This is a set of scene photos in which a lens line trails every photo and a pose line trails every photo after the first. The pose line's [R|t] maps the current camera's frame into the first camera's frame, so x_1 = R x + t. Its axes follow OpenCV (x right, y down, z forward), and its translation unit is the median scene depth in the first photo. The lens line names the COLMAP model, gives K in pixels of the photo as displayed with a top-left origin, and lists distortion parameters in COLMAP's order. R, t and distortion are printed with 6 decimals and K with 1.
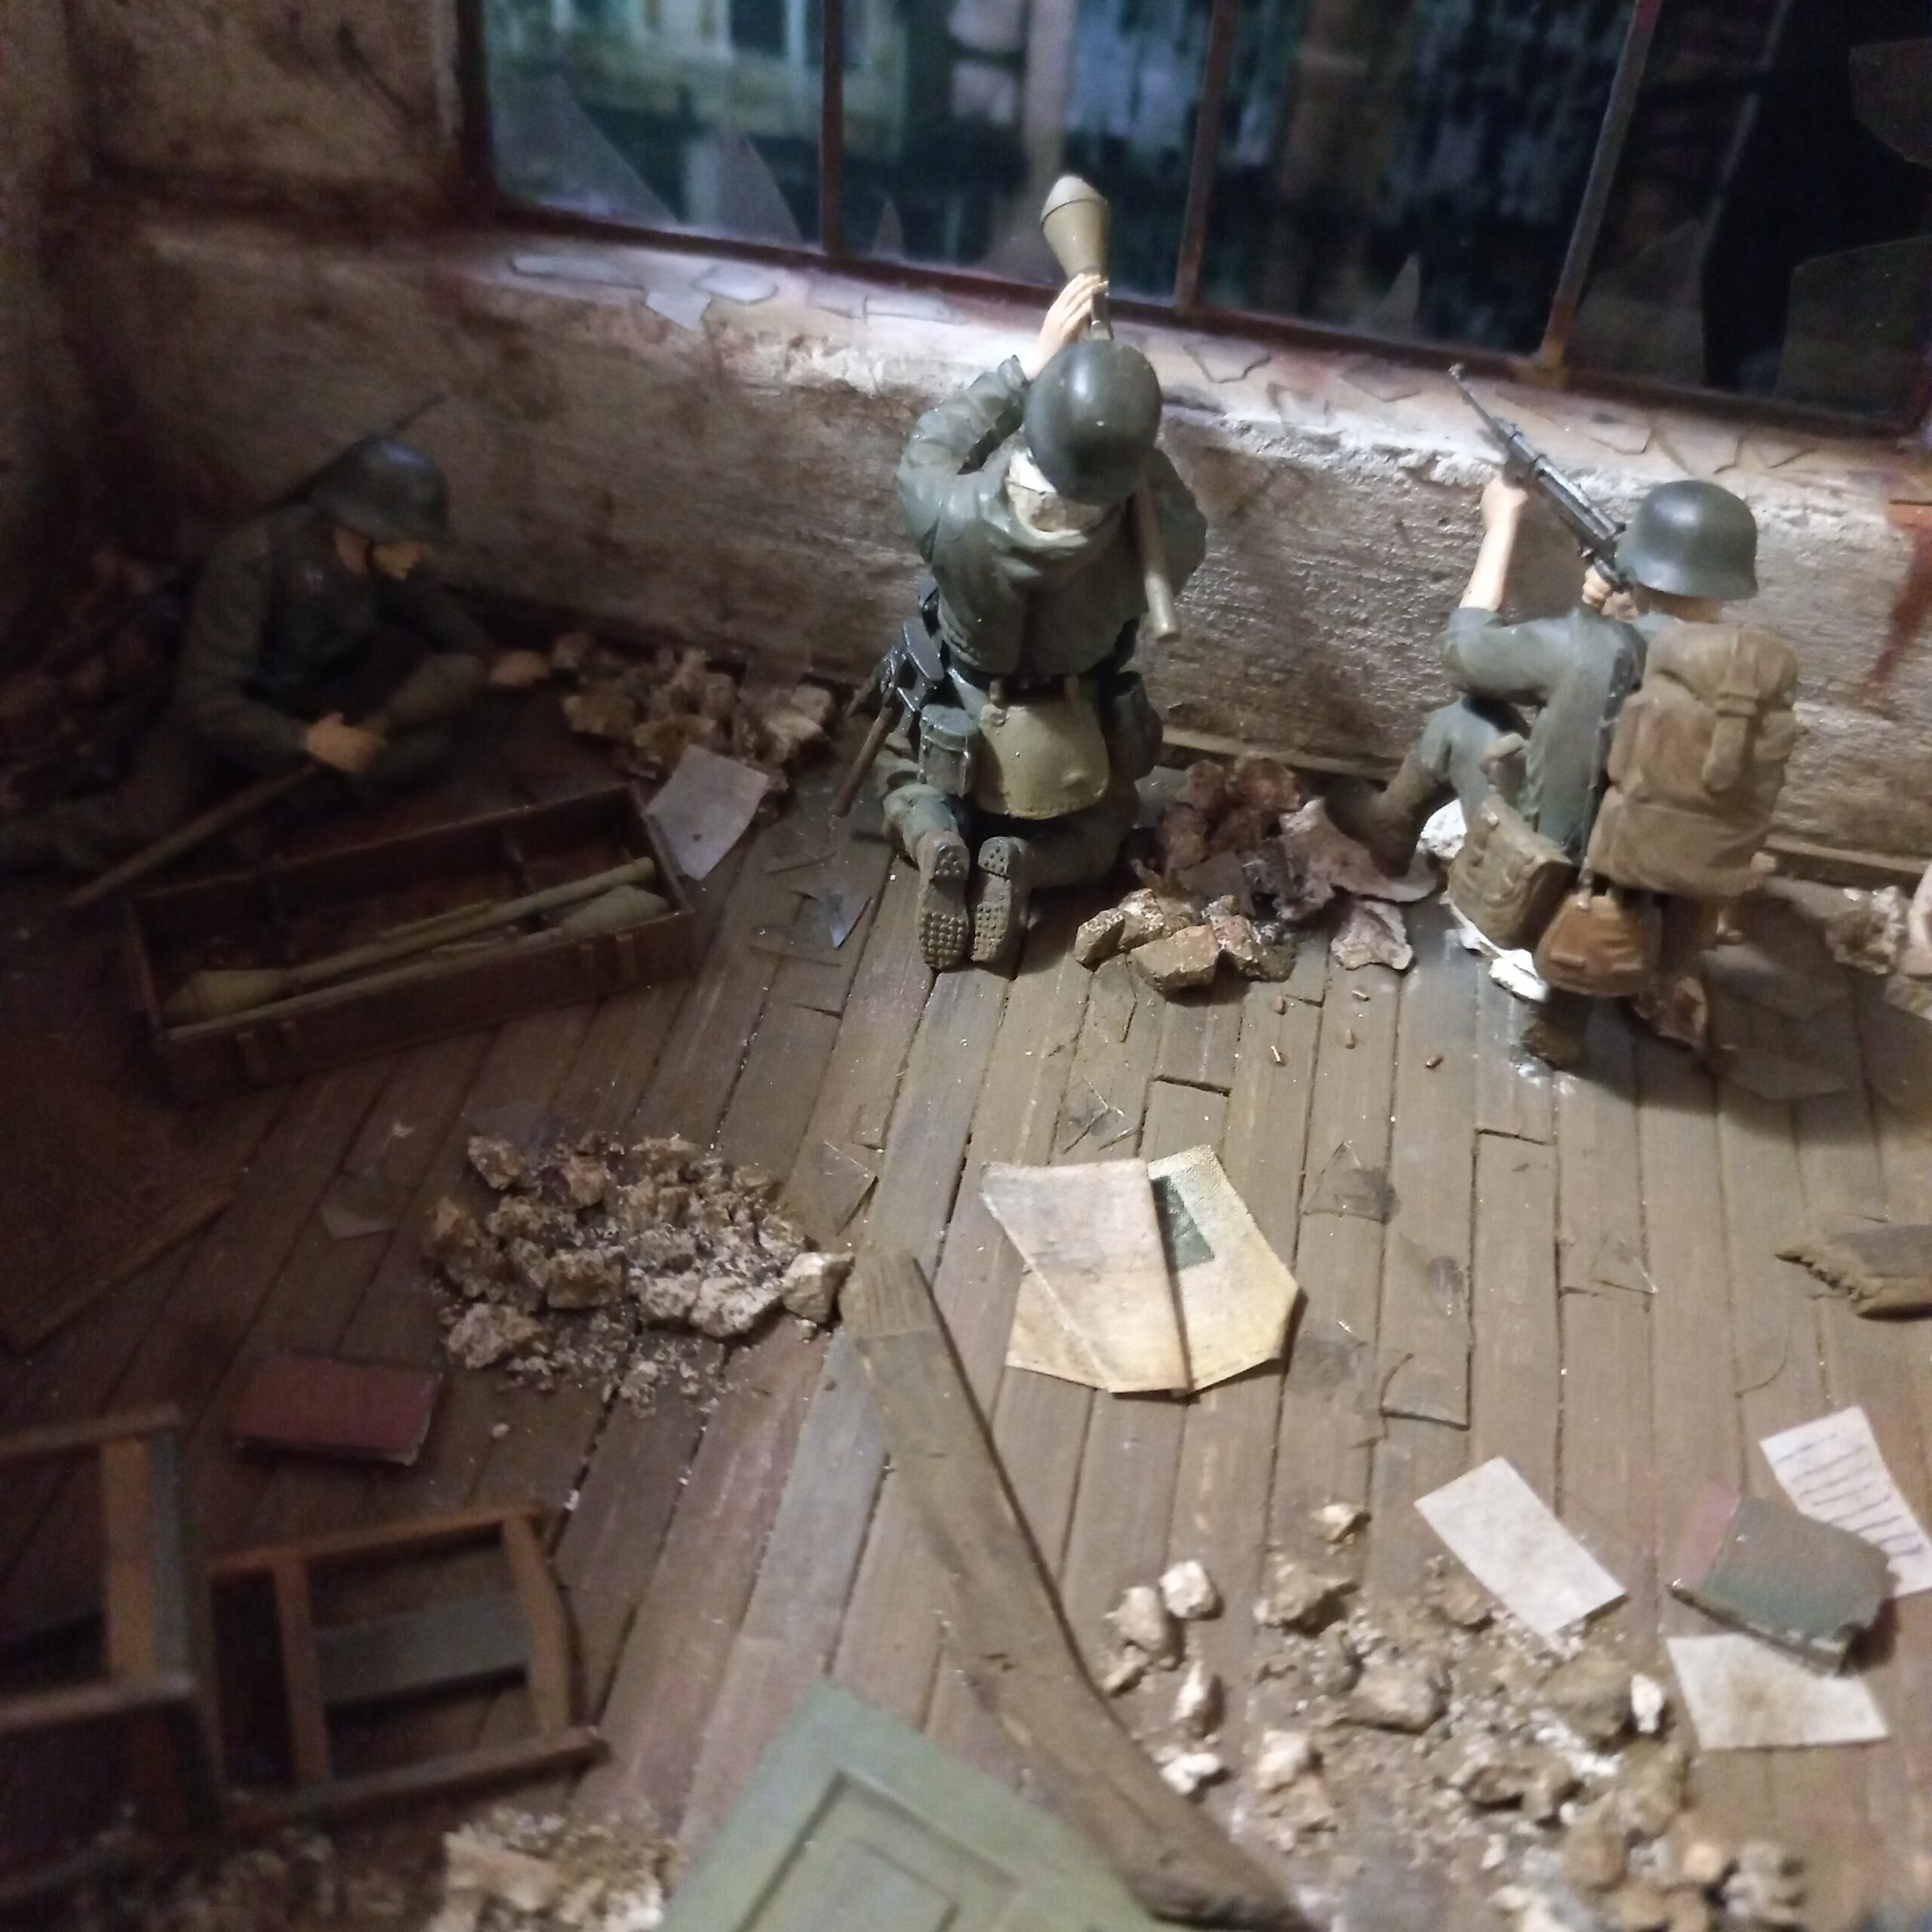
lens RADIAL K [[1951.0, 0, 960.2], [0, 1951.0, 963.1], [0, 0, 1]] dist [0.060873, -0.188810]
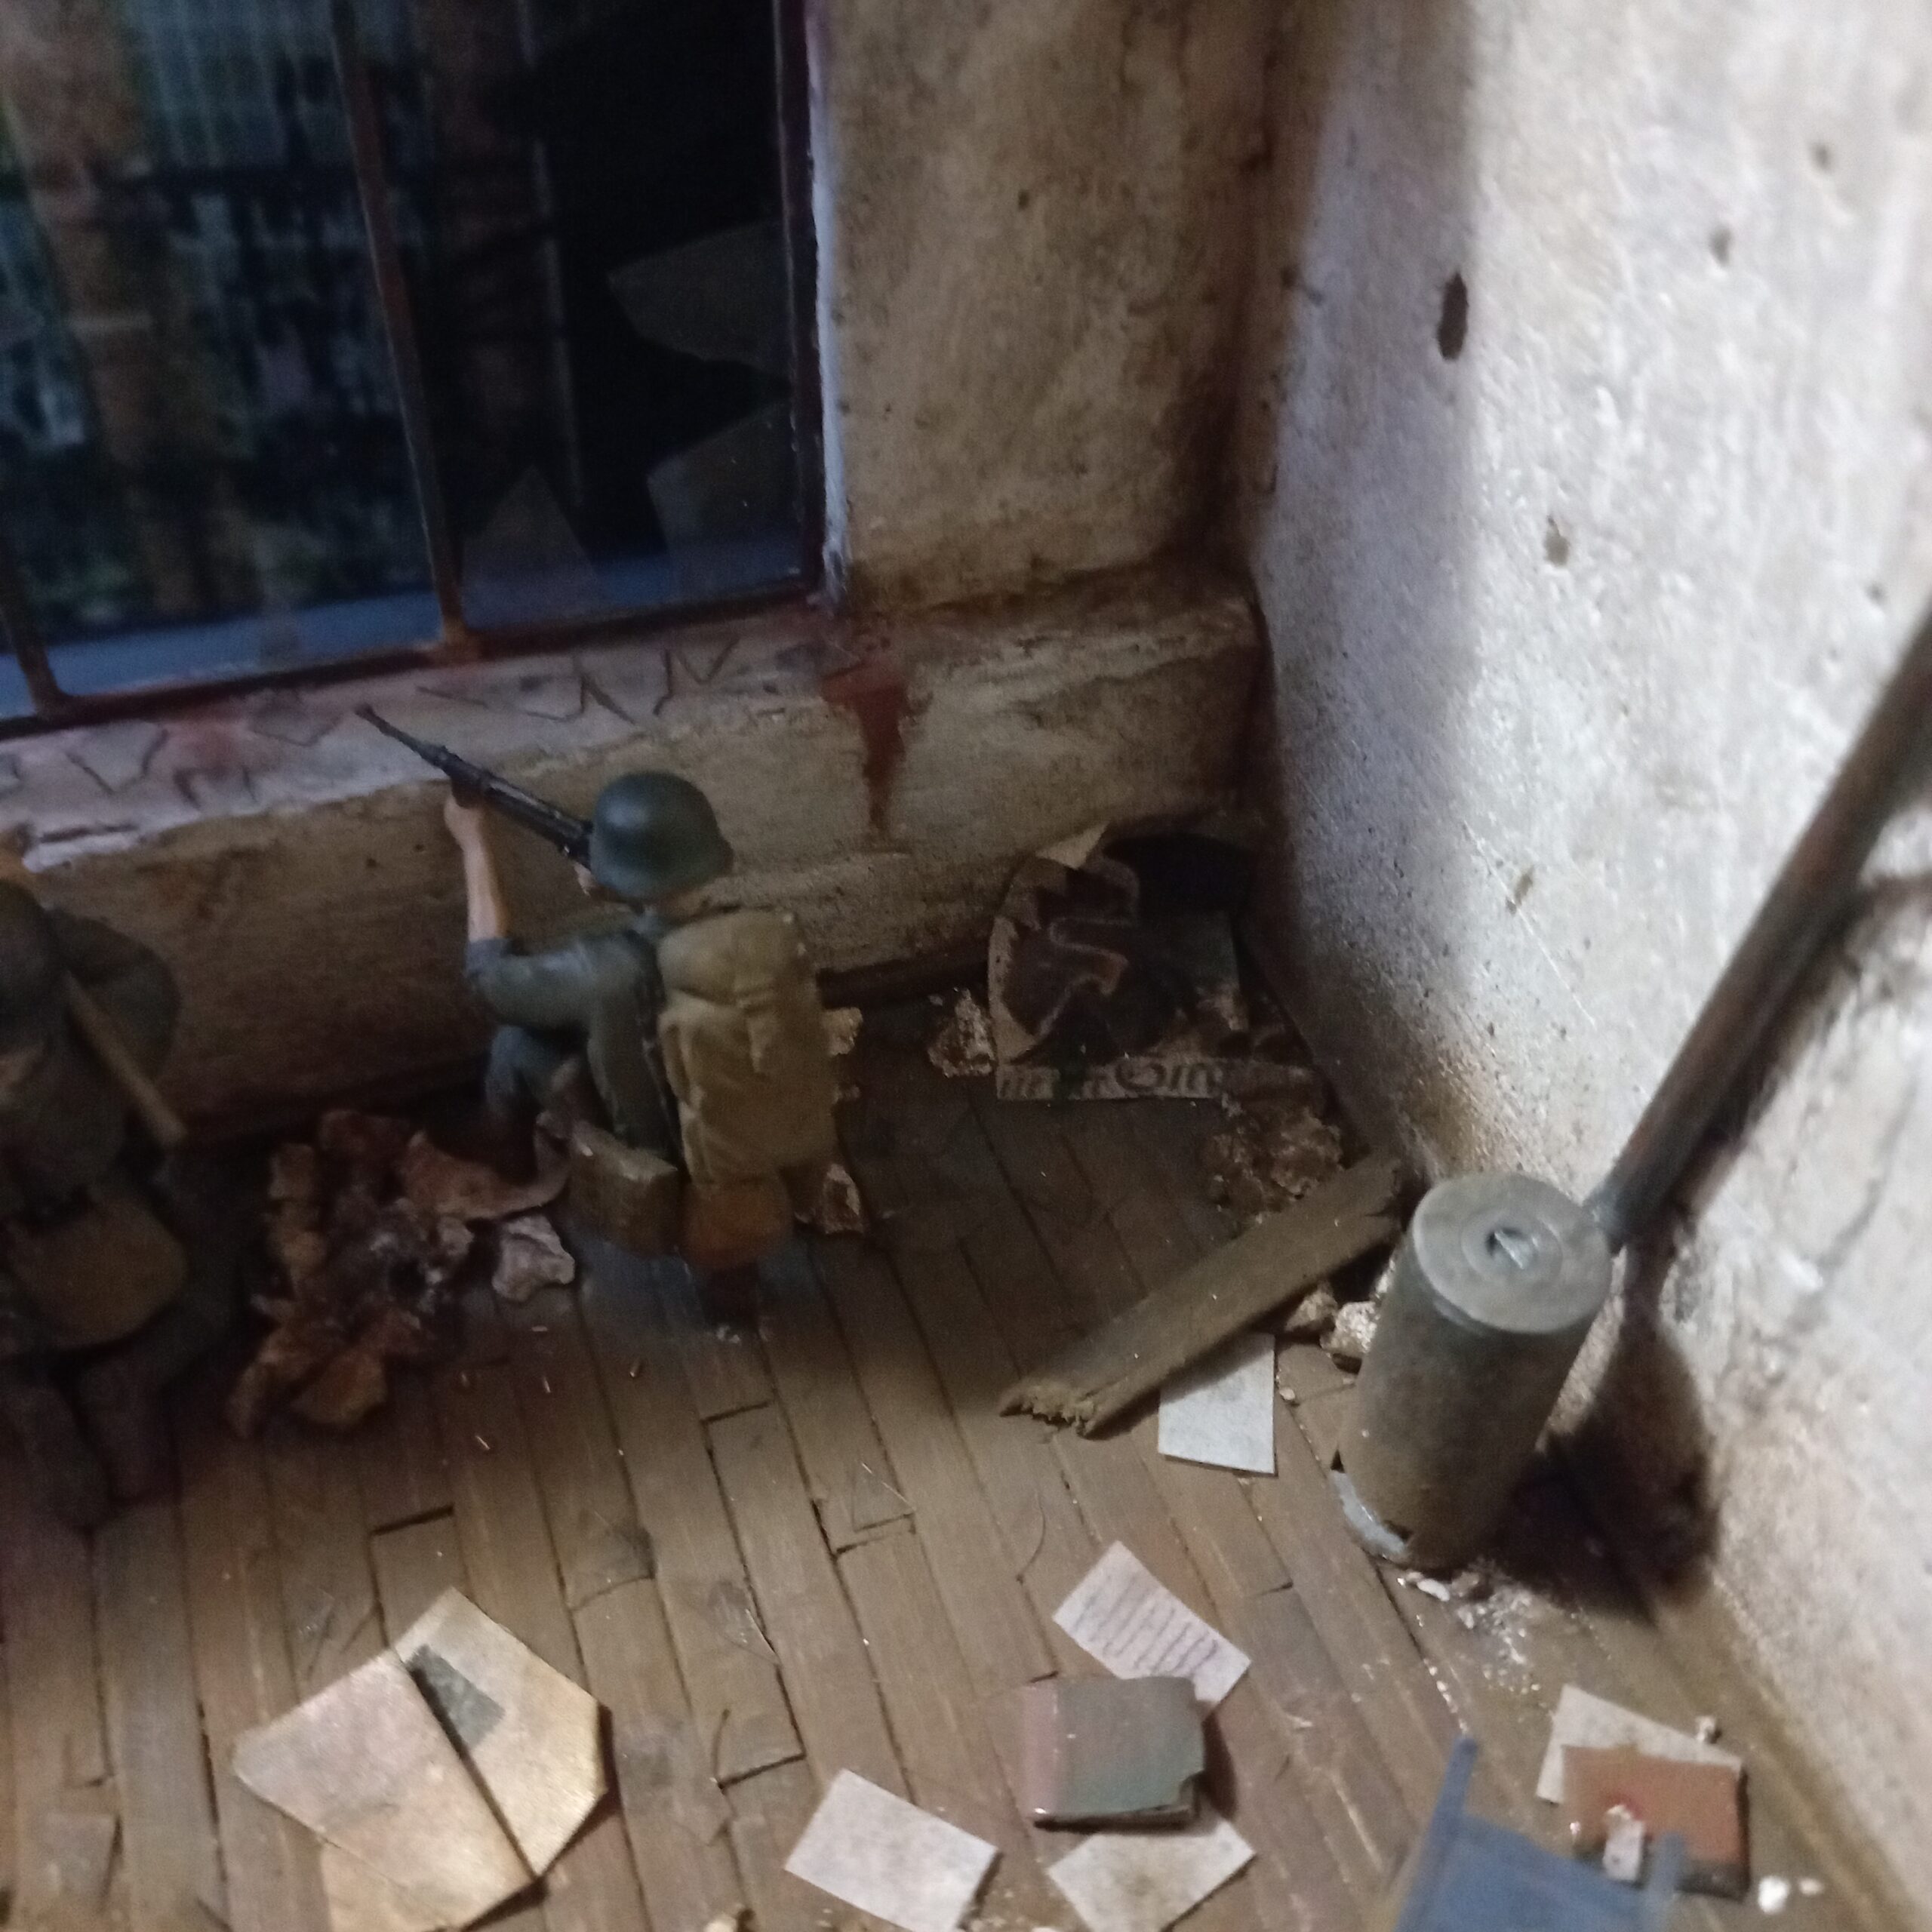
lens RADIAL K [[1951.0, 0, 960.2], [0, 1951.0, 963.1], [0, 0, 1]] dist [0.060873, -0.188810]
pose [[0.846563, -0.394554, 0.357293, 0.114326], [0.380558, 0.917950, 0.111995, -0.192097], [-0.372165, 0.041160, 0.927253, 0.023299]]
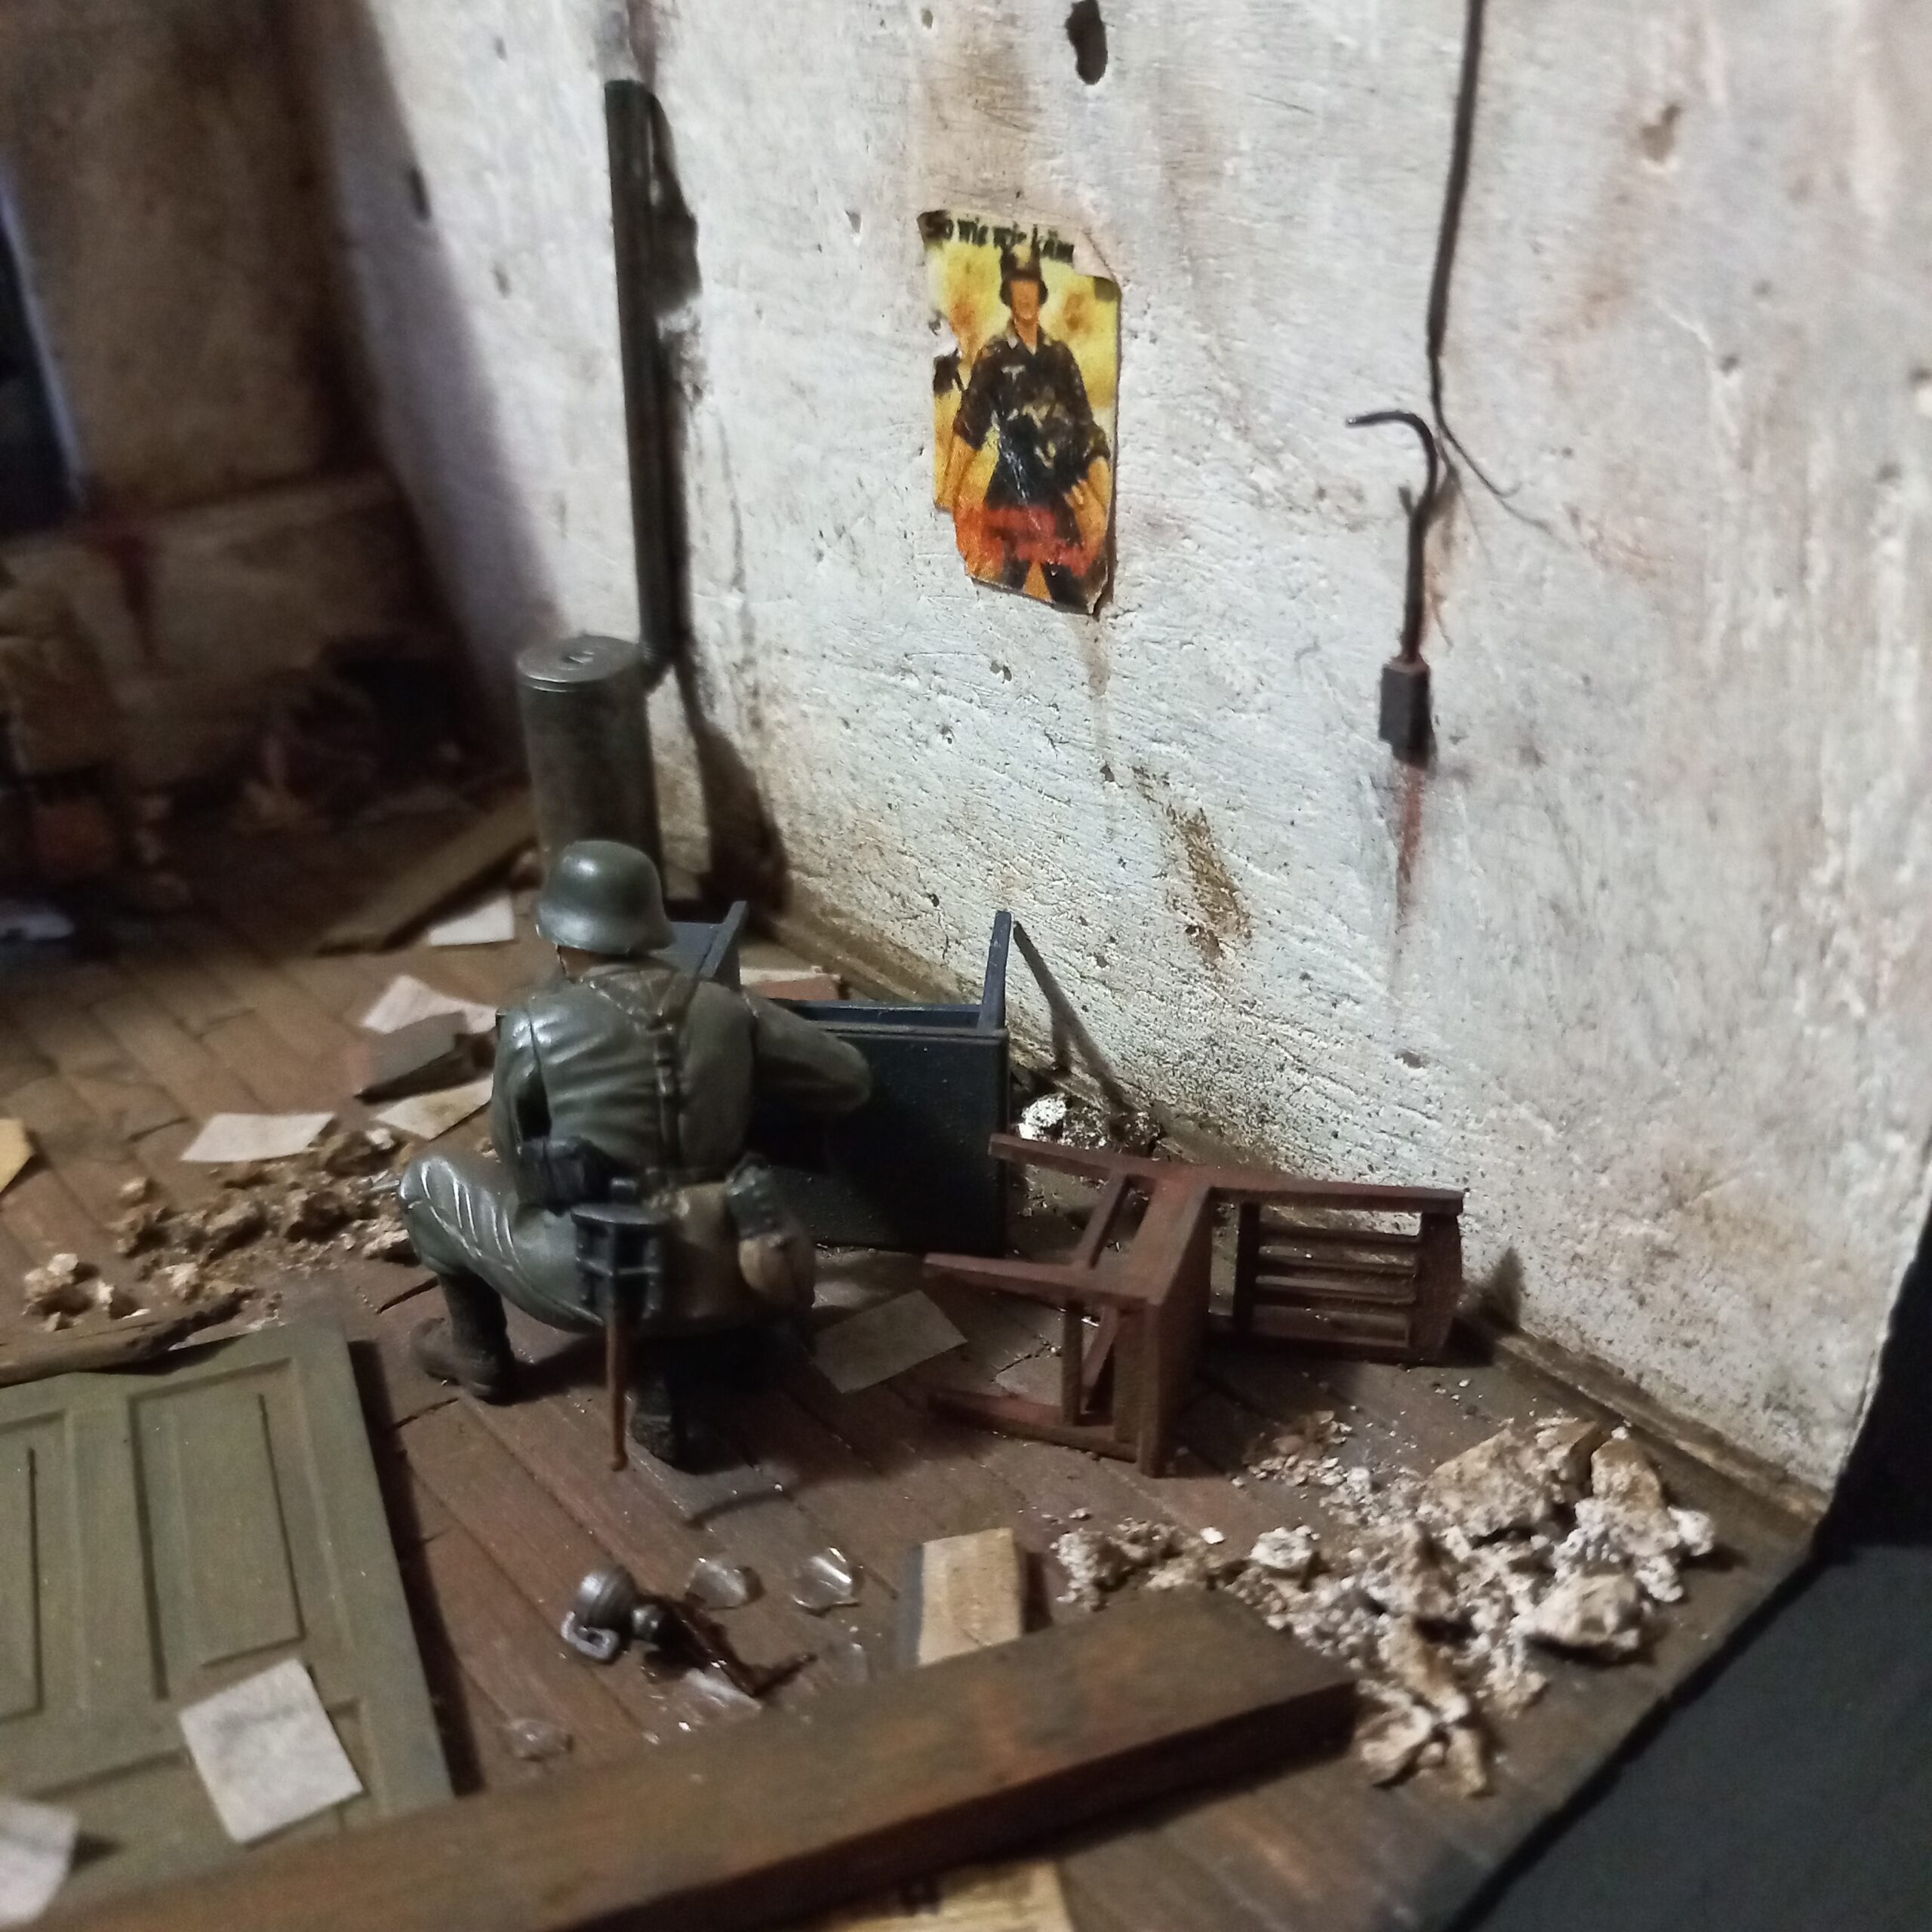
lens RADIAL K [[1951.0, 0, 960.2], [0, 1951.0, 963.1], [0, 0, 1]] dist [0.060873, -0.188810]
pose [[0.596646, -0.459651, 0.657826, -0.242255], [0.603194, 0.797530, 0.010173, 0.409357], [-0.529312, 0.390726, 0.753102, -0.330763]]
